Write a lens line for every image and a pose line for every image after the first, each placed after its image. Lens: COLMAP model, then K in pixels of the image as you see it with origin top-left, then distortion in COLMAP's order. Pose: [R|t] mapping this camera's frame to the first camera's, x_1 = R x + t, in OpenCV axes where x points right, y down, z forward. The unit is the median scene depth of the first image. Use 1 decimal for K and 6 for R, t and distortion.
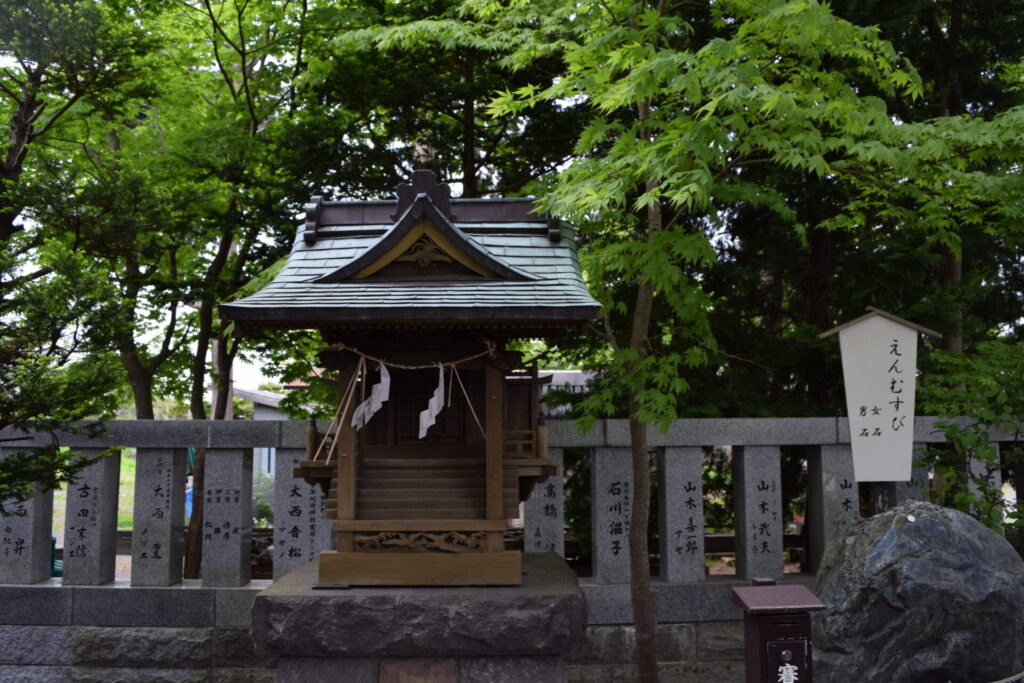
lens RADIAL K [[796.1, 0, 510.9], [0, 796.1, 339.0], [0, 0, 1]] dist [-0.093875, 0.011999]
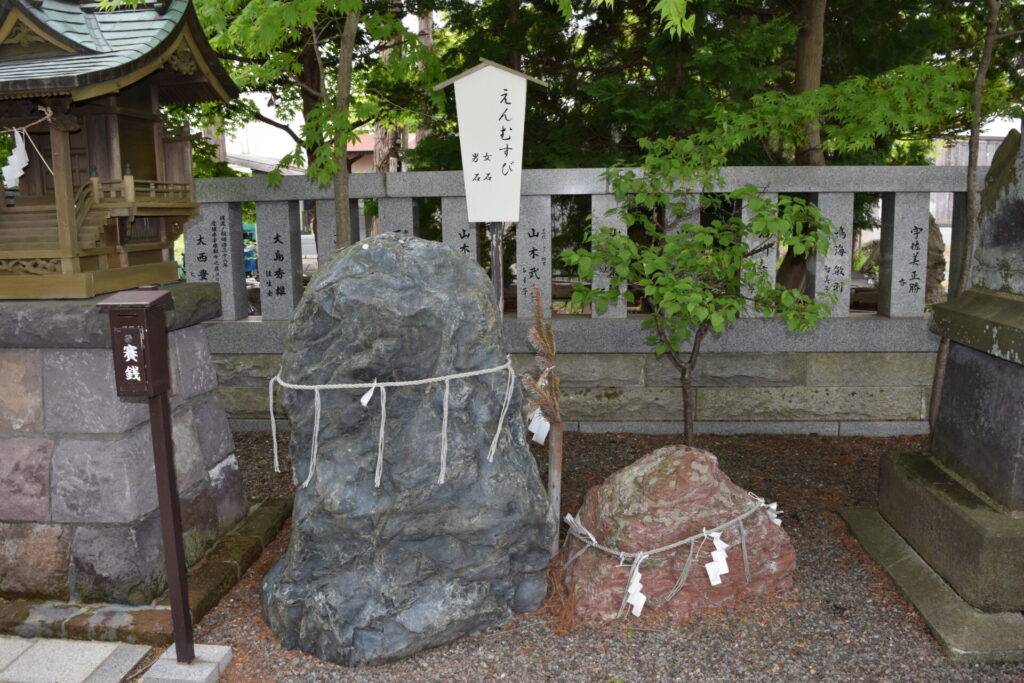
lens RADIAL K [[796.1, 0, 513.7], [0, 796.1, 342.0], [0, 0, 1]] dist [-0.093875, 0.011999]
pose [[0.993411, 0.008582, -0.114283, 0.860108], [0.025240, 0.956325, 0.291213, 0.024323], [0.111791, -0.292179, 0.949807, -0.161522]]
